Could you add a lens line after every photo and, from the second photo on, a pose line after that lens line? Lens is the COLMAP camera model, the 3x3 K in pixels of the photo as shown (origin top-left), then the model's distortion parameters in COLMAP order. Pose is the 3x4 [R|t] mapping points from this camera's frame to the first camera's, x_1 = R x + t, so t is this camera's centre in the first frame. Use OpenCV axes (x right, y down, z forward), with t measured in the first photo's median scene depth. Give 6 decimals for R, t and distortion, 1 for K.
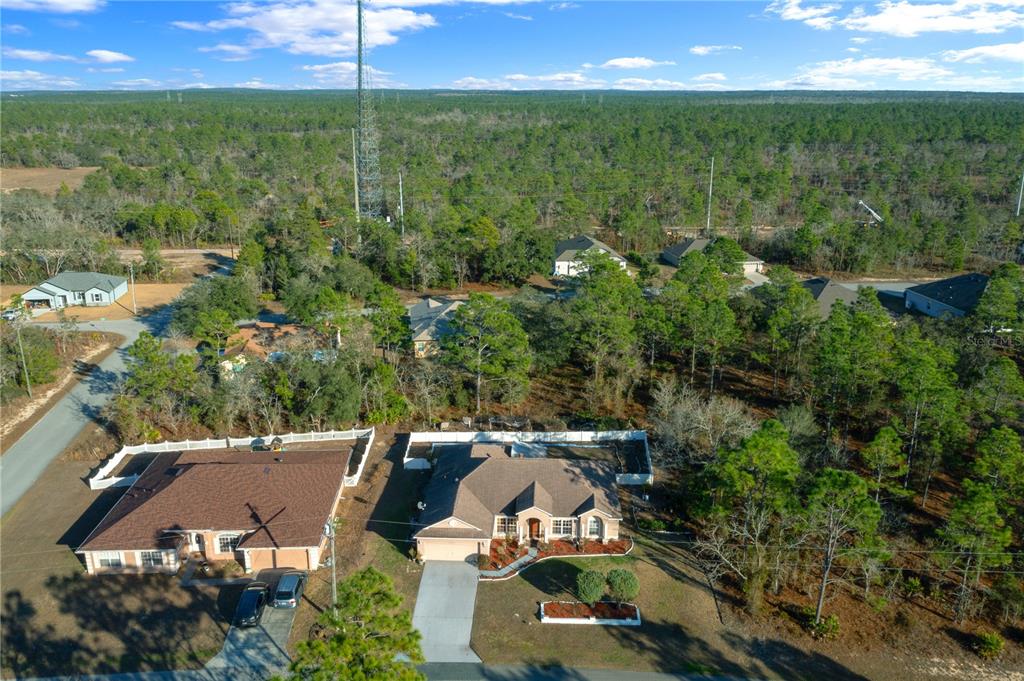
lens RADIAL K [[801.6, 0, 512.0], [0, 801.6, 340.5], [0, 0, 1]] dist [-0.035925, 0.013914]
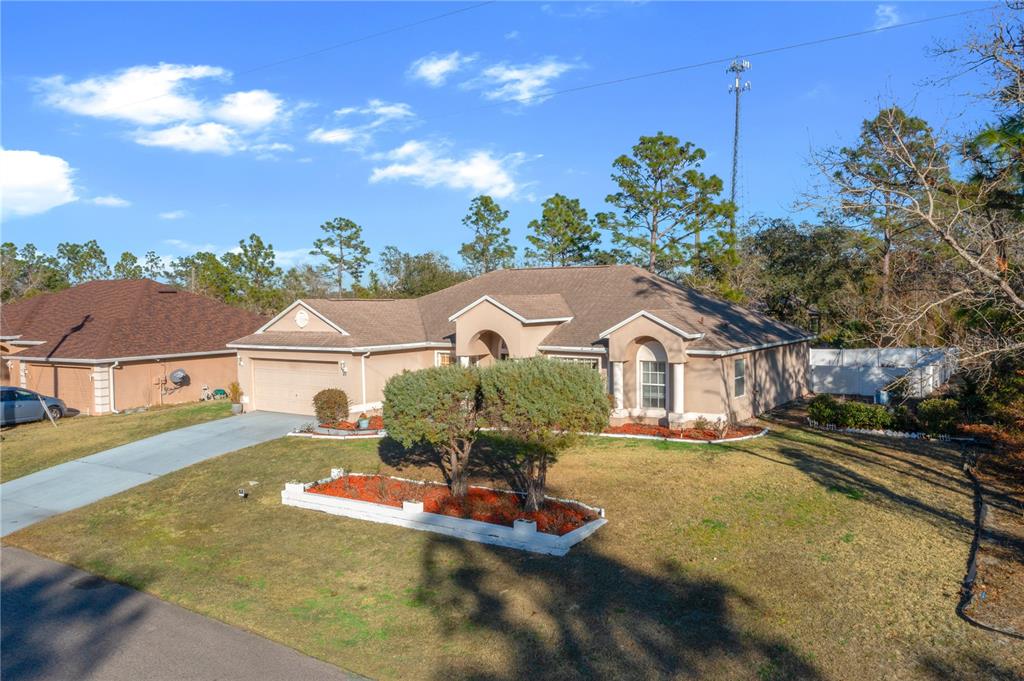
lens RADIAL K [[801.6, 0, 512.0], [0, 801.6, 340.5], [0, 0, 1]] dist [-0.035925, 0.013914]
pose [[0.862769, 0.019991, -0.505203, 0.235166], [-0.135783, 0.971671, -0.193437, 0.303020], [0.487024, 0.235489, 0.841042, 0.692407]]
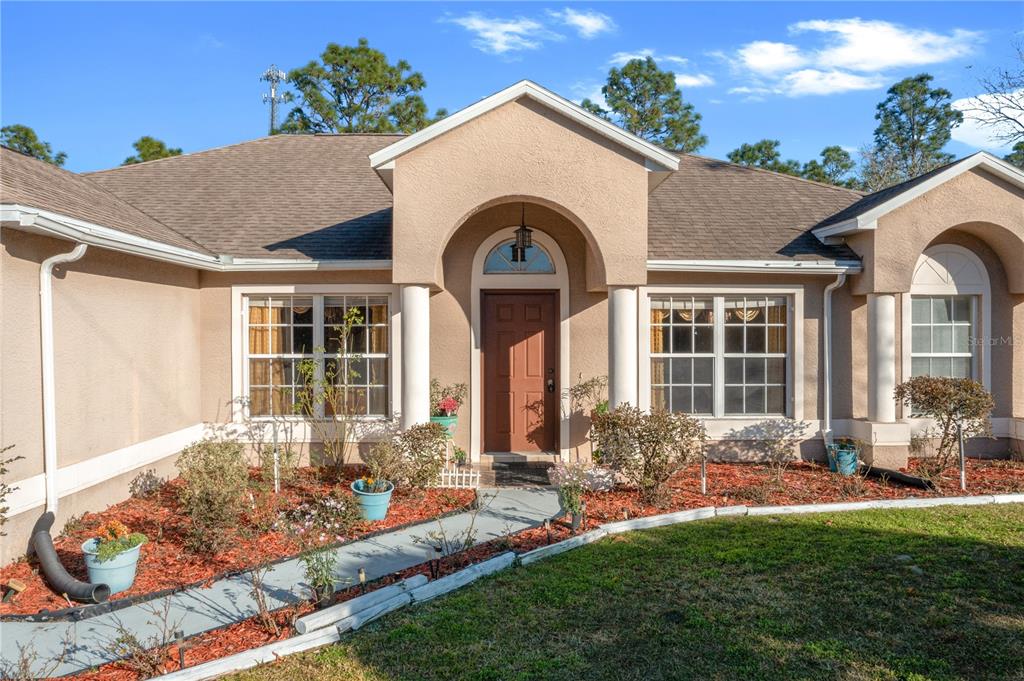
lens RADIAL K [[801.6, 0, 512.0], [0, 801.6, 340.5], [0, 0, 1]] dist [-0.035925, 0.013914]
pose [[0.996560, 0.000511, 0.082878, 0.015737], [0.022045, 0.962322, -0.271016, 0.277856], [-0.079894, 0.271911, 0.959000, 0.904436]]
